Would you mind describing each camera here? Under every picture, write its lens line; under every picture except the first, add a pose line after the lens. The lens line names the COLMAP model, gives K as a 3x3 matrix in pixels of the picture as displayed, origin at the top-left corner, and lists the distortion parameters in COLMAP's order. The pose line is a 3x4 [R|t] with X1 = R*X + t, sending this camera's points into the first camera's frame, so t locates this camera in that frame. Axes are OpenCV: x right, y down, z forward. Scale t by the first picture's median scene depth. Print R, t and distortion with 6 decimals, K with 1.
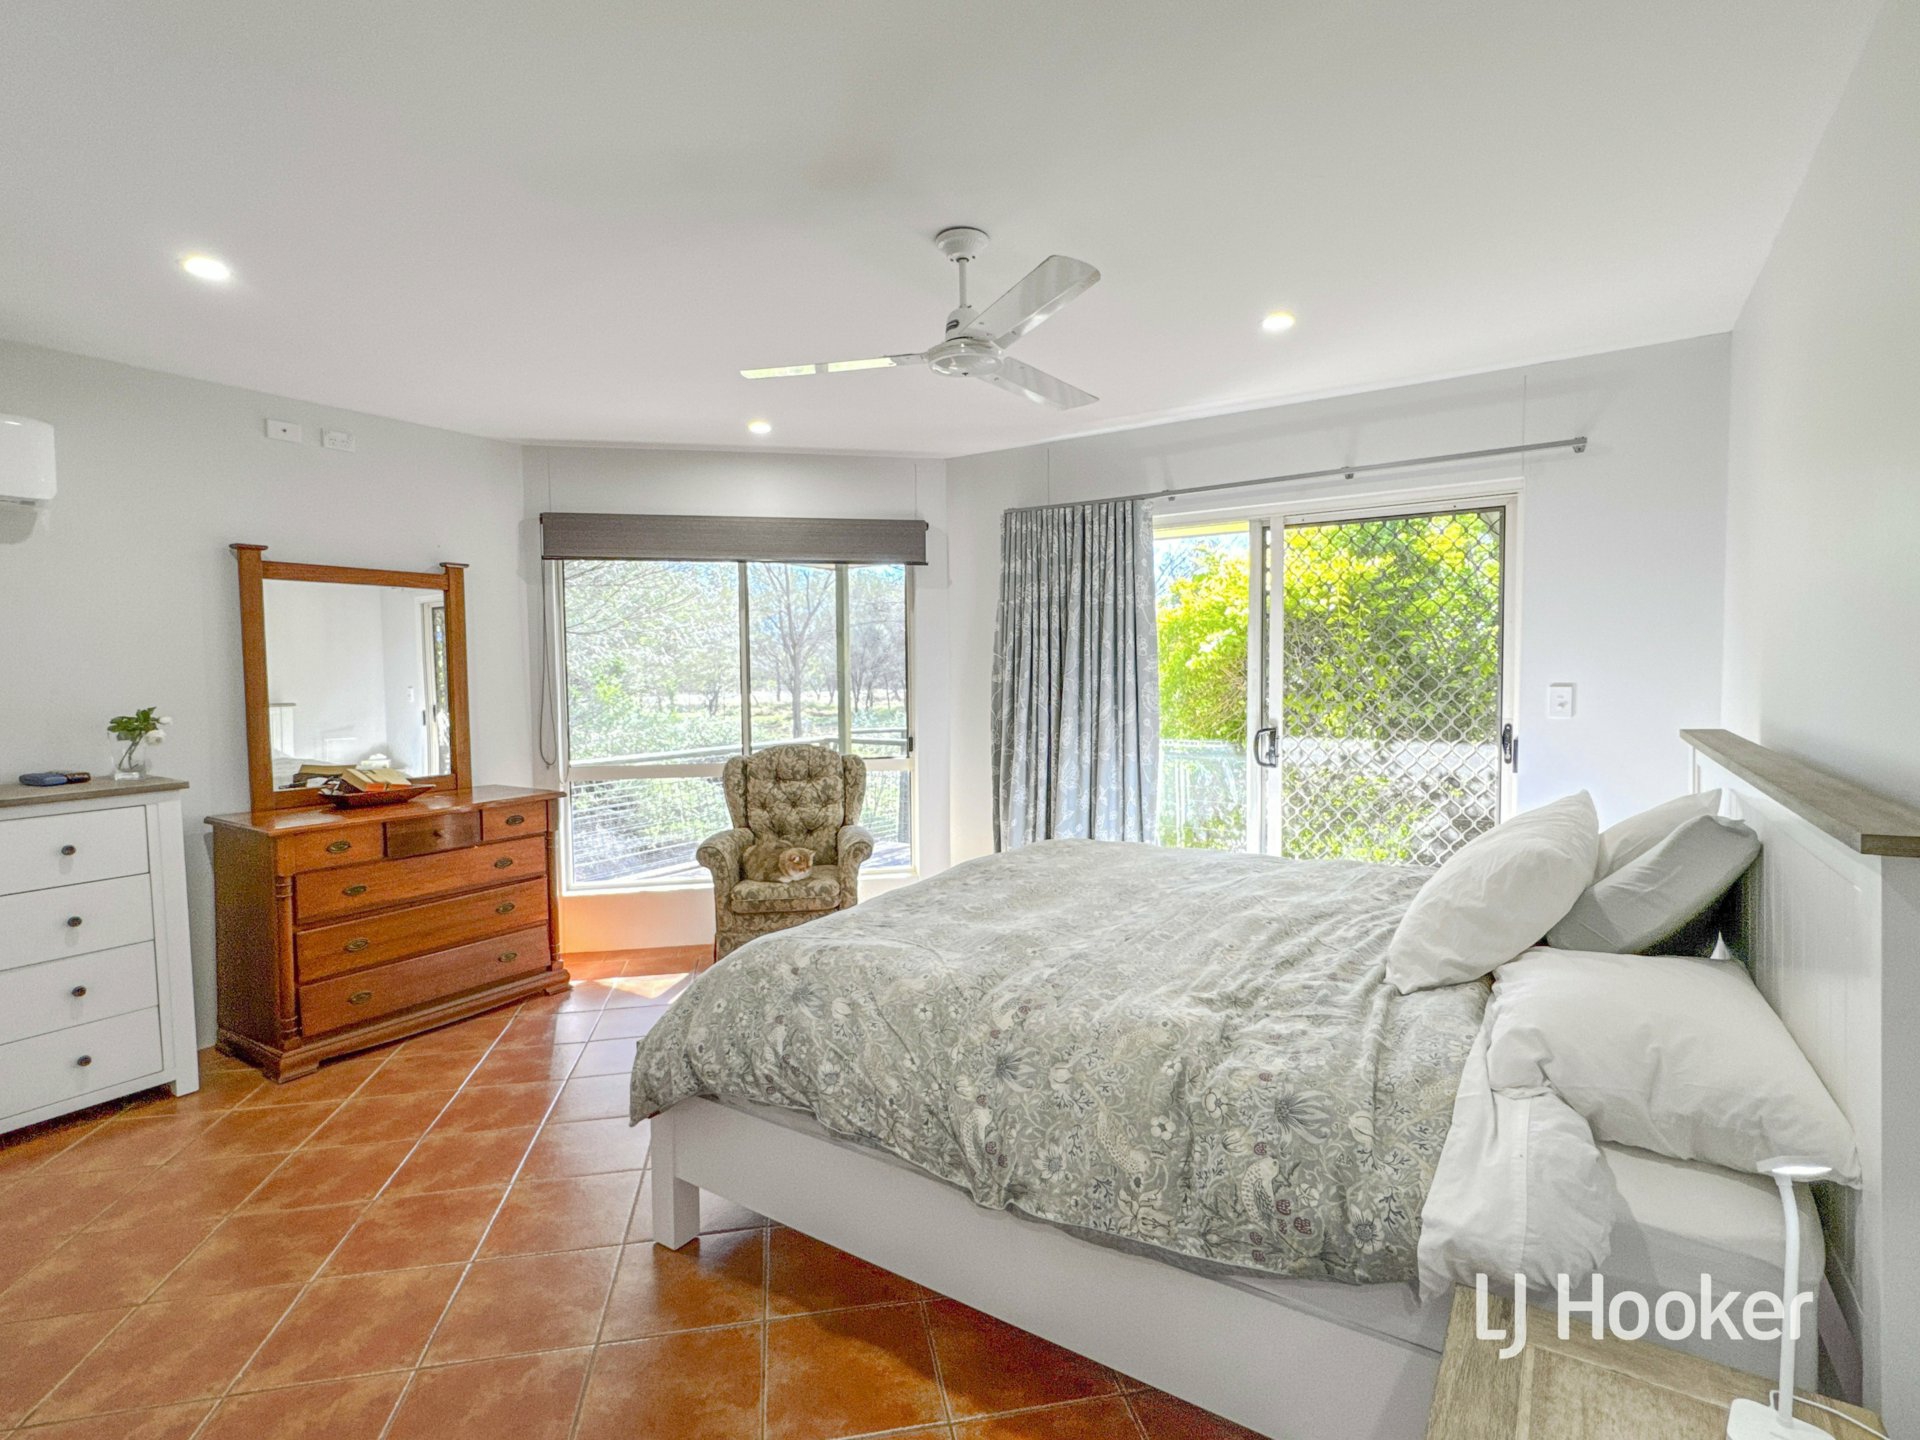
lens RADIAL K [[983.5, 0, 960.0], [0, 983.5, 720.0], [0, 0, 1]] dist [0.001023, -0.000023]
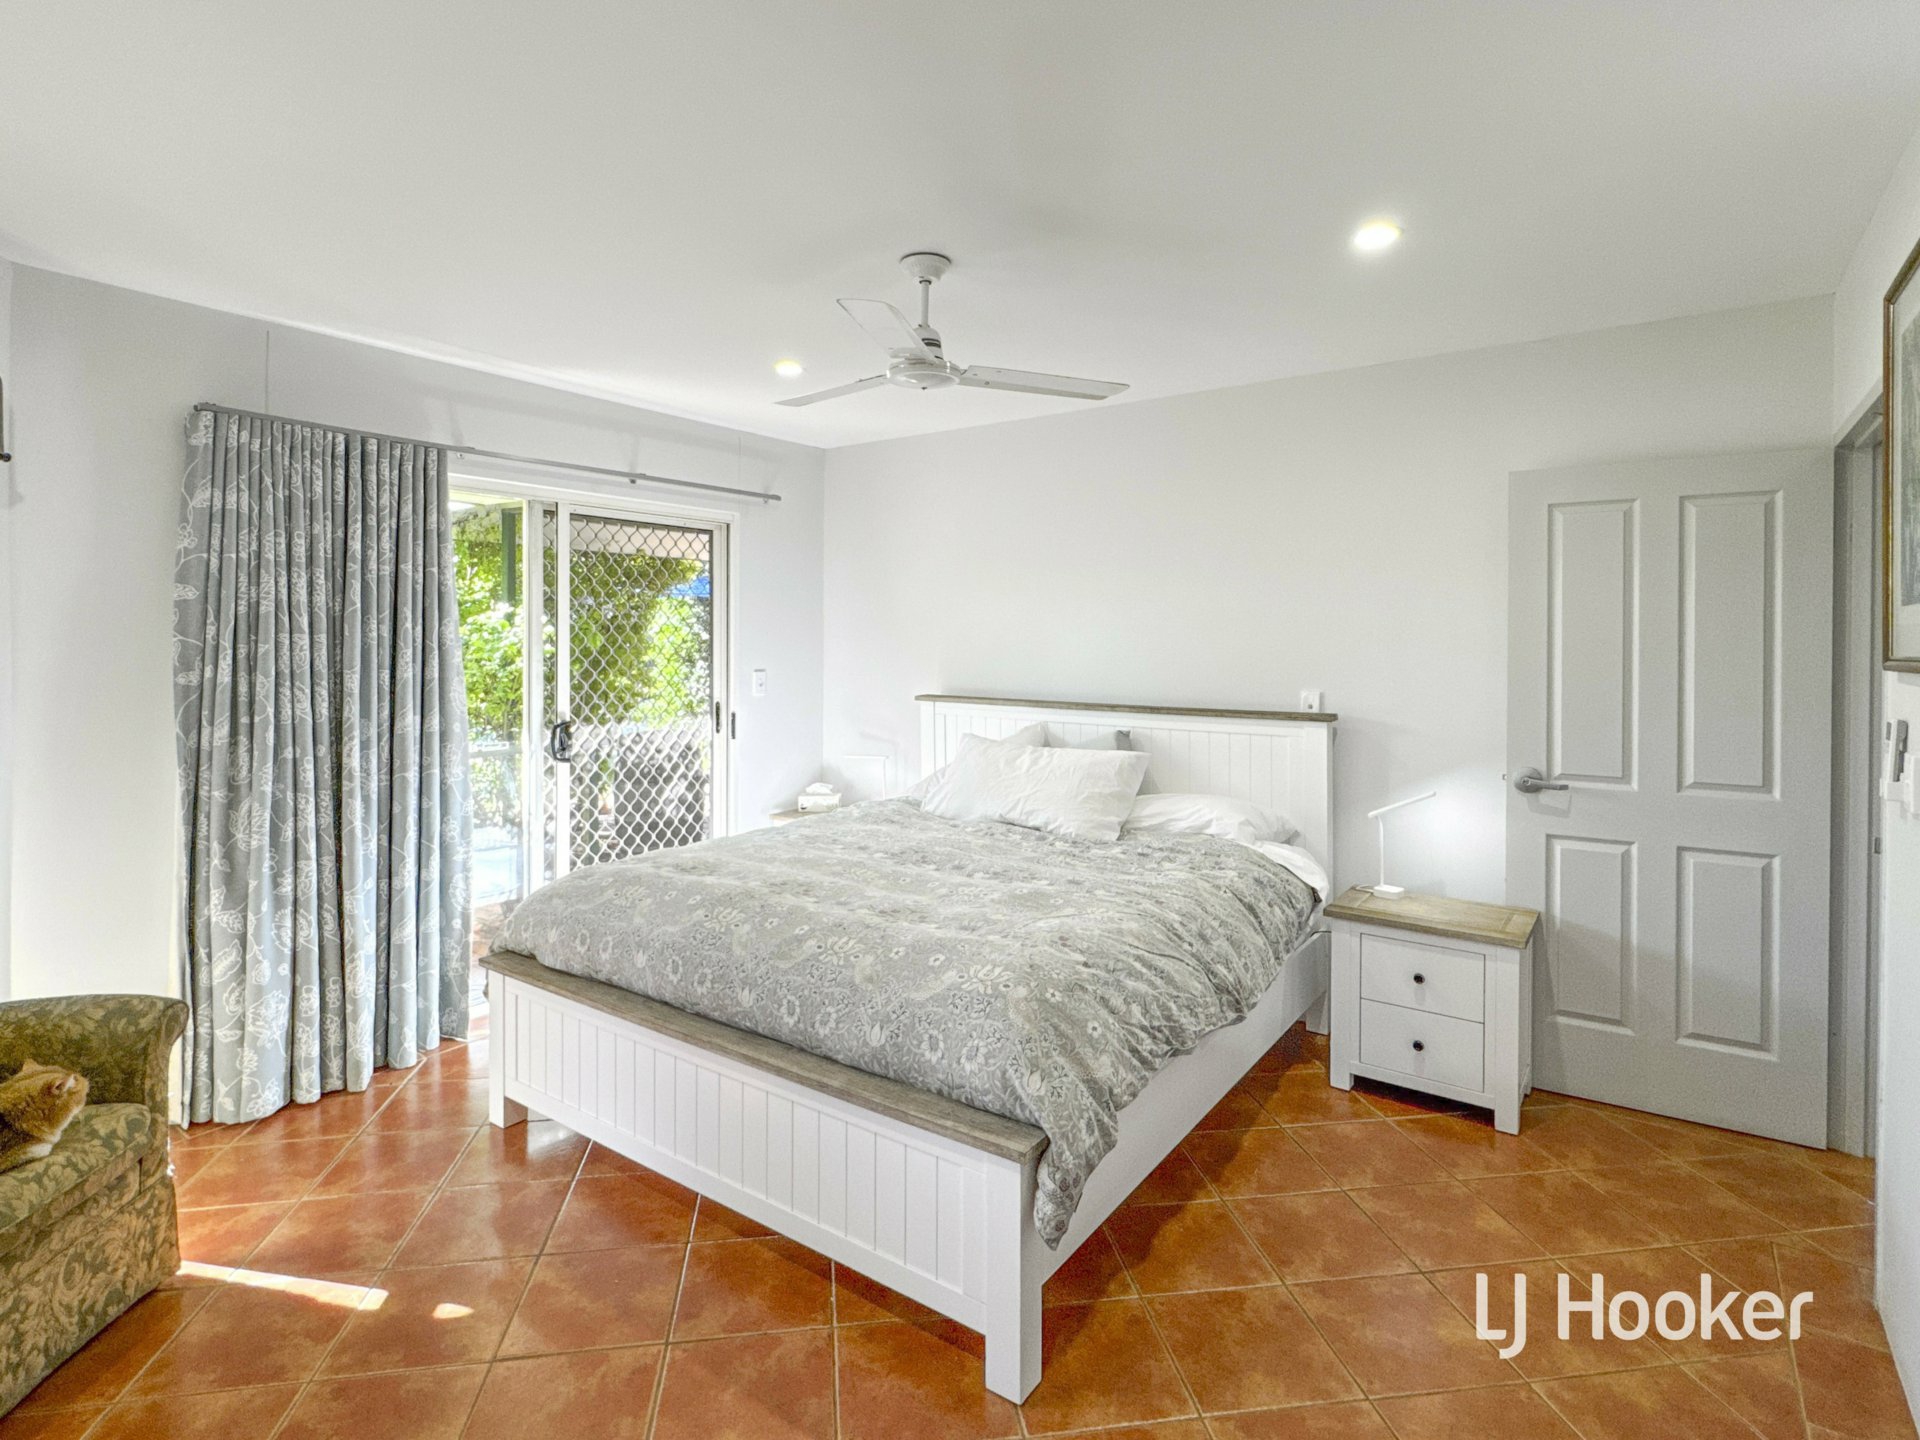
lens RADIAL K [[1018.4, 0, 966.5], [0, 1018.4, 640.6], [0, 0, 1]] dist [0.003181, 0.000254]
pose [[-0.003442, 0.008187, 0.999961, -0.645245], [0.043622, 0.999016, -0.008029, -0.043492], [-0.999042, 0.043593, -0.003796, 0.579501]]
